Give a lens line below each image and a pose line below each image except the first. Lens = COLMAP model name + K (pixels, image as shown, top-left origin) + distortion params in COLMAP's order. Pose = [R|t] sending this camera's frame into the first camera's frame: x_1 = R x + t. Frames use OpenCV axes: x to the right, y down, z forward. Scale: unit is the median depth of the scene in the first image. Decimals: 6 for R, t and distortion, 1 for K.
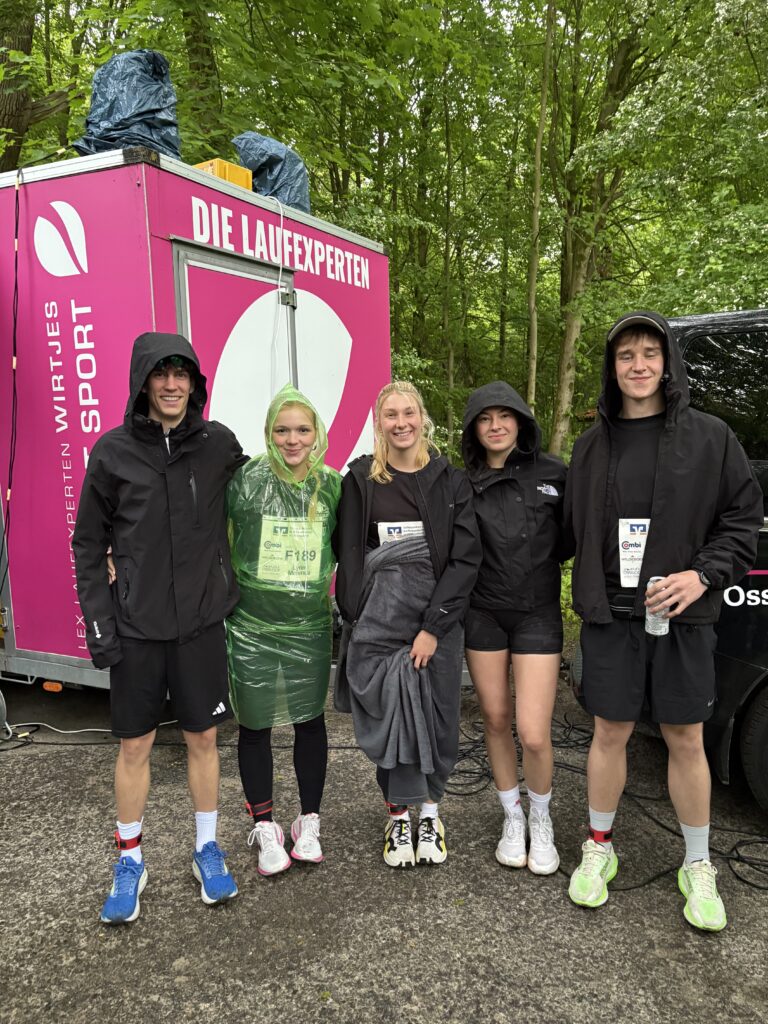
lens RADIAL K [[764.1, 0, 384.0], [0, 764.1, 512.0], [0, 0, 1]] dist [0.007357, 0.005235]
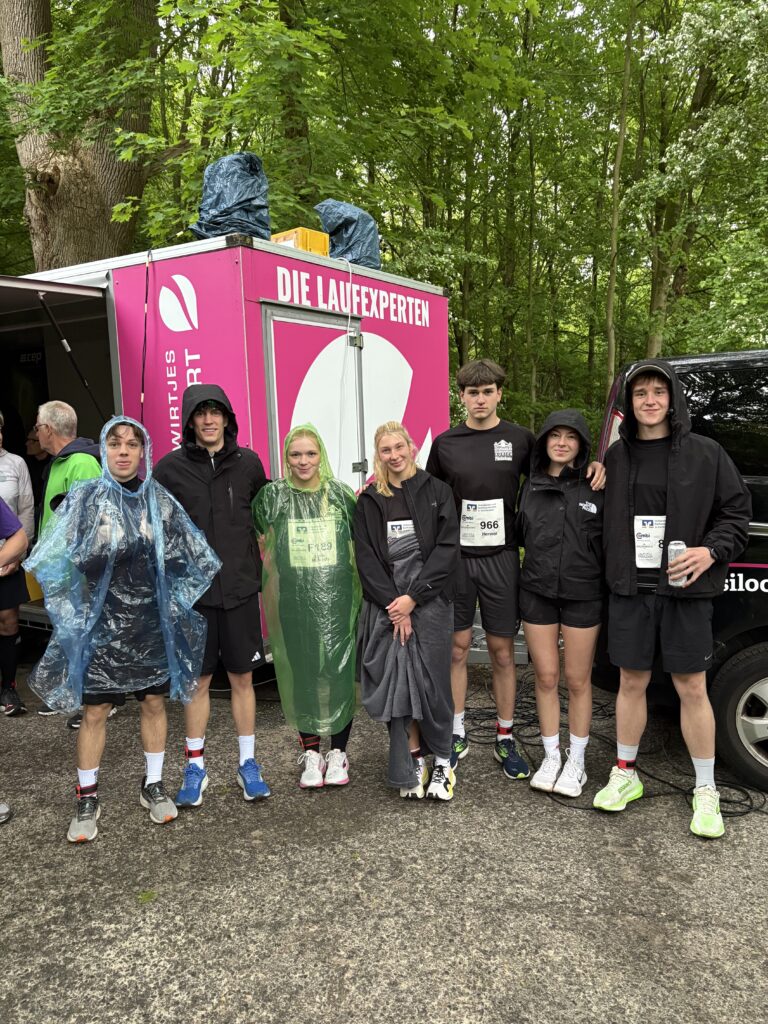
lens RADIAL K [[764.1, 0, 384.0], [0, 764.1, 512.0], [0, 0, 1]] dist [0.007357, 0.005235]
pose [[0.992557, 0.008750, -0.121463, 0.077980], [-0.010761, 0.999816, -0.015911, 0.013585], [0.121302, 0.017099, 0.992468, -0.220332]]
